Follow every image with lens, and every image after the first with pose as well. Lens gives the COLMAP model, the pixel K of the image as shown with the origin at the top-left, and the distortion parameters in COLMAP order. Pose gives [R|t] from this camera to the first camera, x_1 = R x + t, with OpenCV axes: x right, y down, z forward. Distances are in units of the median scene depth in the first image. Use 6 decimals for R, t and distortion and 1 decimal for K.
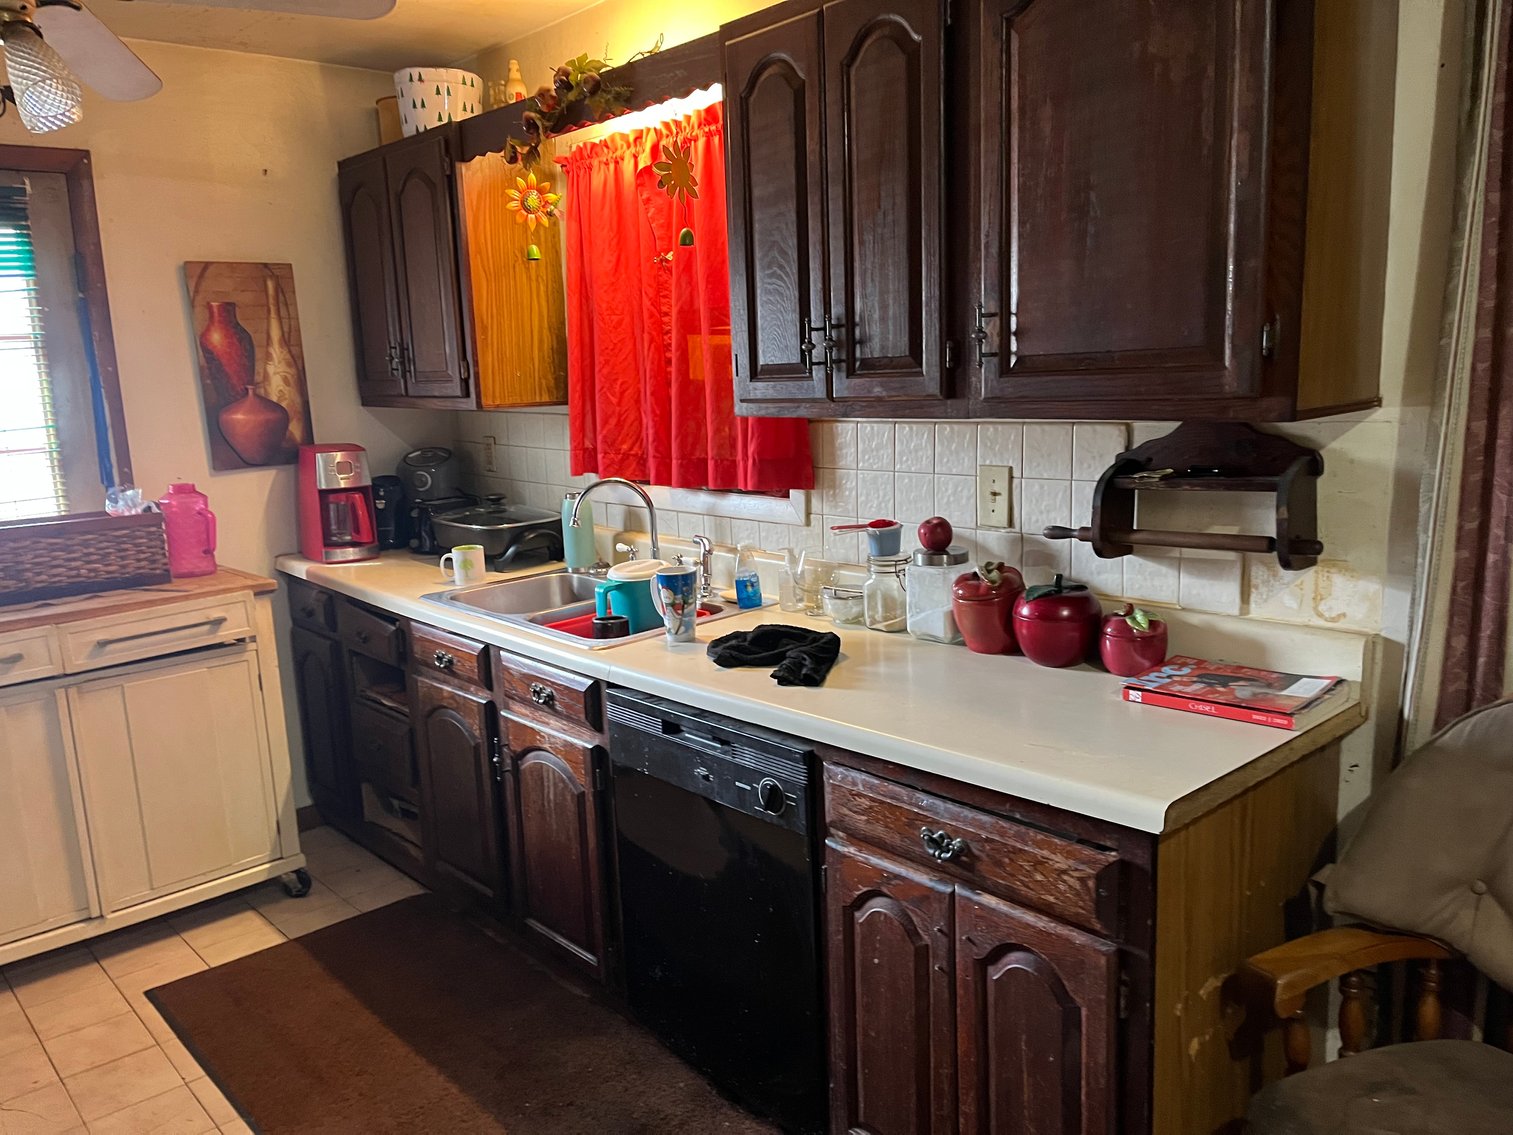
lens RADIAL K [[1138.7, 0, 759.9], [0, 1138.7, 578.6], [0, 0, 1]] dist [0.063252, -0.078834]
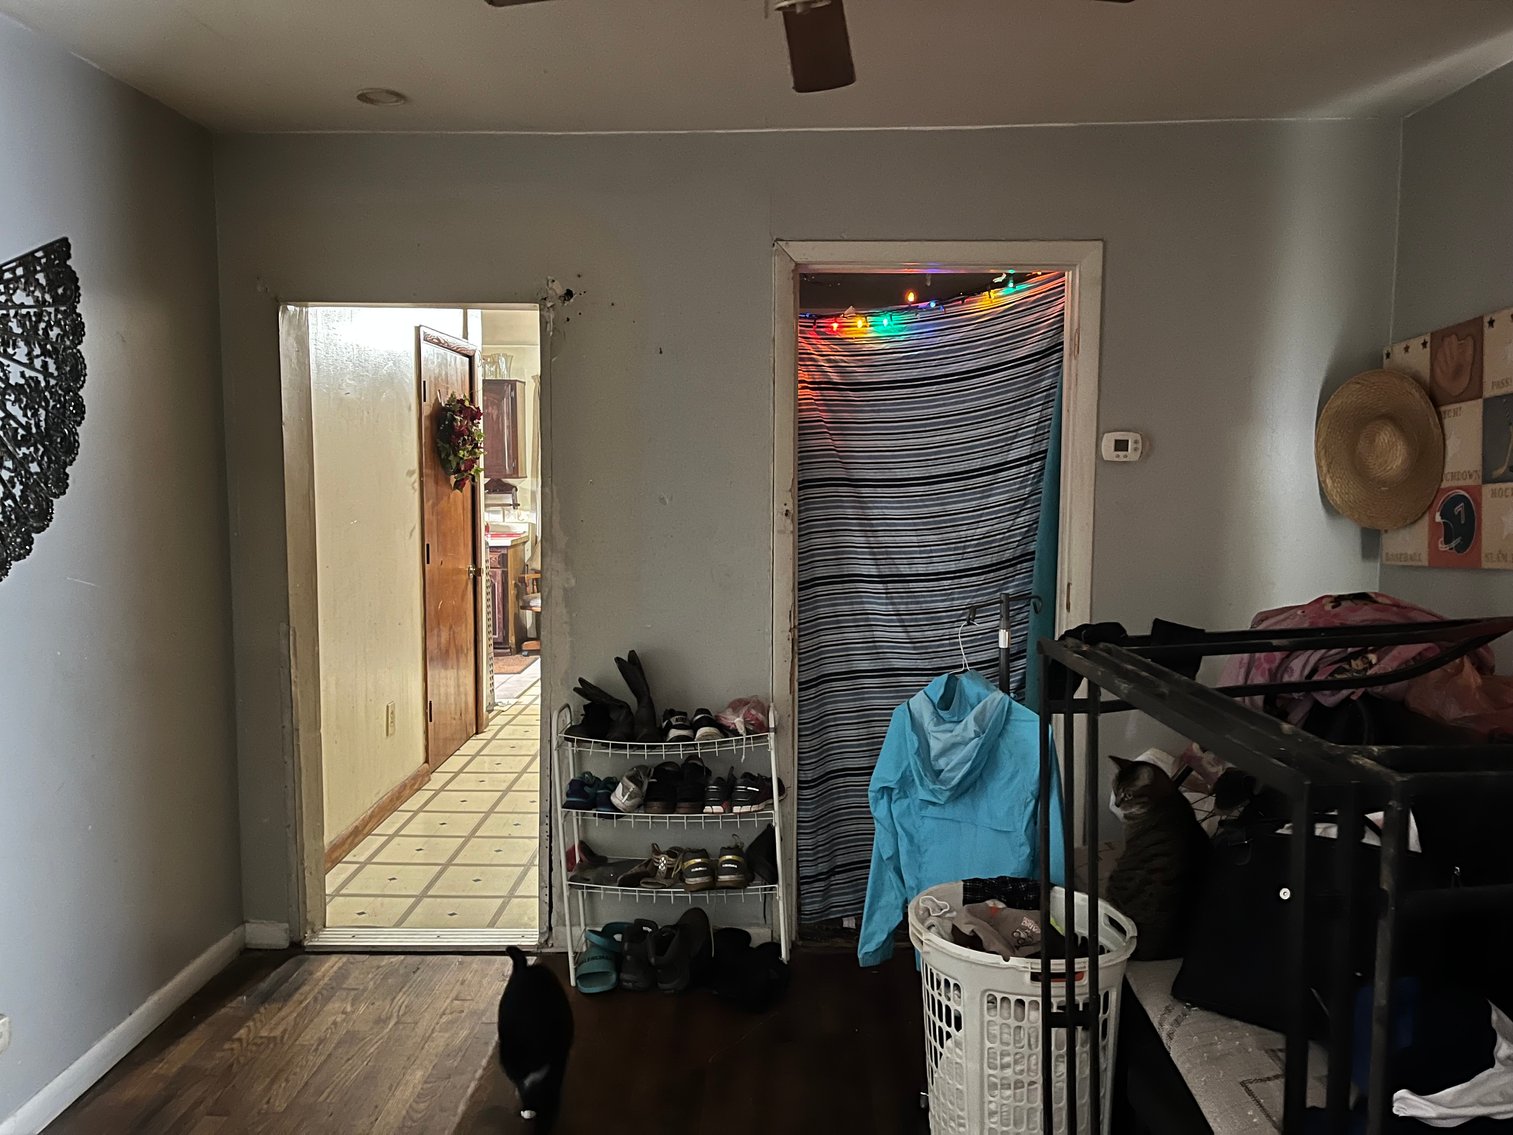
lens RADIAL K [[1138.7, 0, 755.4], [0, 1138.7, 567.3], [0, 0, 1]] dist [0.063252, -0.078834]
pose [[0.677148, -0.017235, 0.735645, -2.551253], [0.108698, 0.991101, -0.076835, 0.752754], [-0.727774, 0.131992, 0.672995, -3.155421]]
